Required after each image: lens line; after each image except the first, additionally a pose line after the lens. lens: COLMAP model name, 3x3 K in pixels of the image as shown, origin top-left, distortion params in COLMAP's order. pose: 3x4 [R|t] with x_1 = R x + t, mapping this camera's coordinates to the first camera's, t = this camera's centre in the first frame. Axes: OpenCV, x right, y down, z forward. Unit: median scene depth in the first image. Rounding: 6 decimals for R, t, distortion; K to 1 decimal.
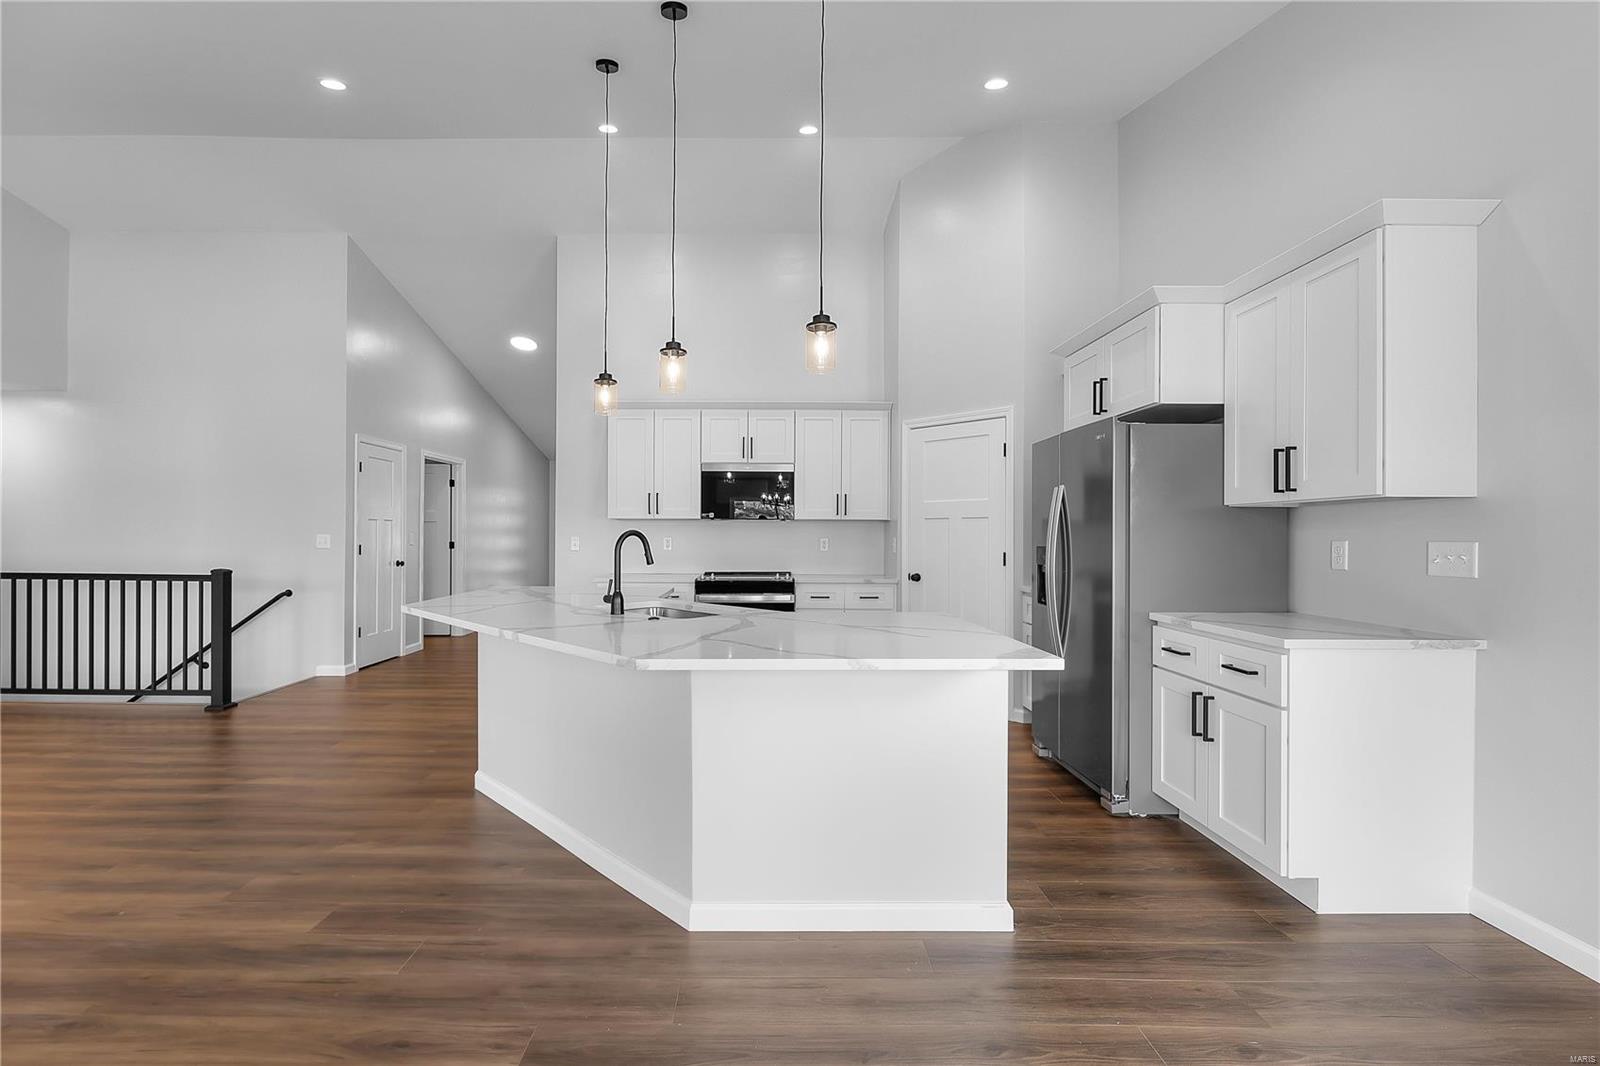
lens RADIAL K [[652.2, 0, 754.9], [0, 652.2, 533.8], [0, 0, 1]] dist [-0.000259, 0.000146]
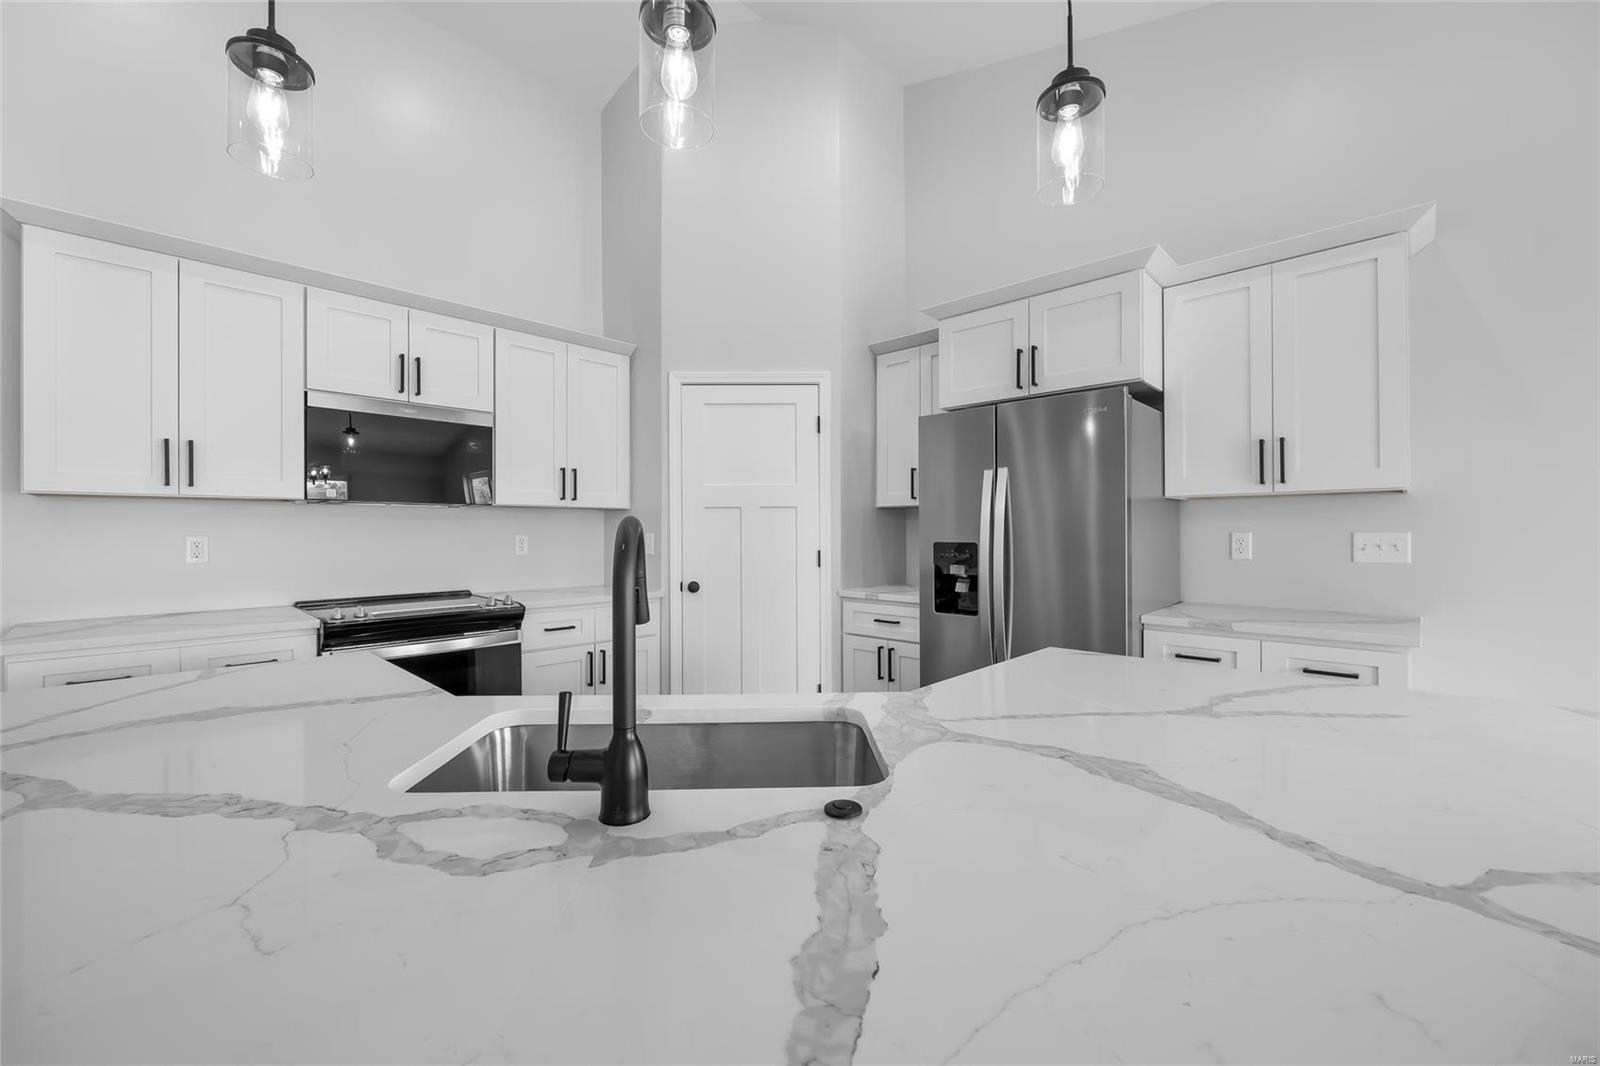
lens RADIAL K [[652.2, 0, 788.6], [0, 652.2, 528.1], [0, 0, 1]] dist [-0.000259, 0.000146]
pose [[0.699399, -0.001774, 0.714729, -0.184496], [0.002867, 0.999996, -0.000323, 0.000890], [-0.714725, 0.002275, 0.699402, 0.374811]]
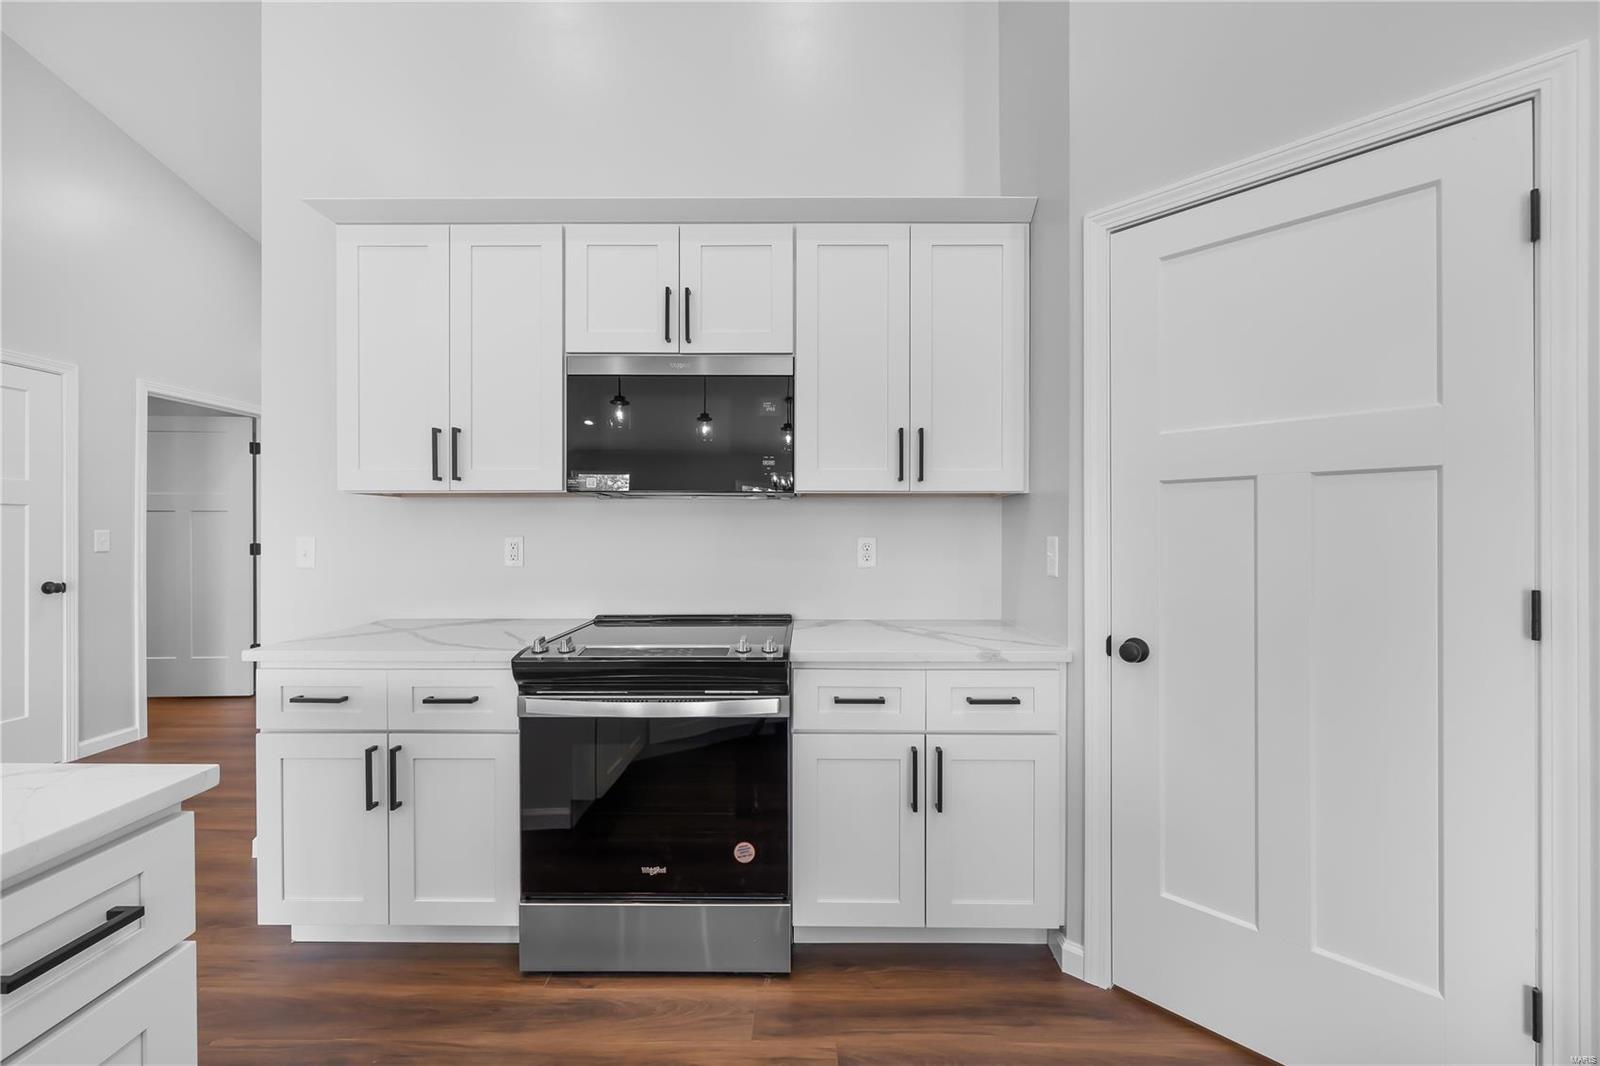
lens RADIAL K [[652.2, 0, 792.3], [0, 652.2, 529.6], [0, 0, 1]] dist [-0.000259, 0.000146]
pose [[0.999974, -0.004362, 0.005717, 0.056783], [0.004353, 0.999989, 0.001541, 0.000678], [-0.005723, -0.001516, 0.999982, 0.595729]]
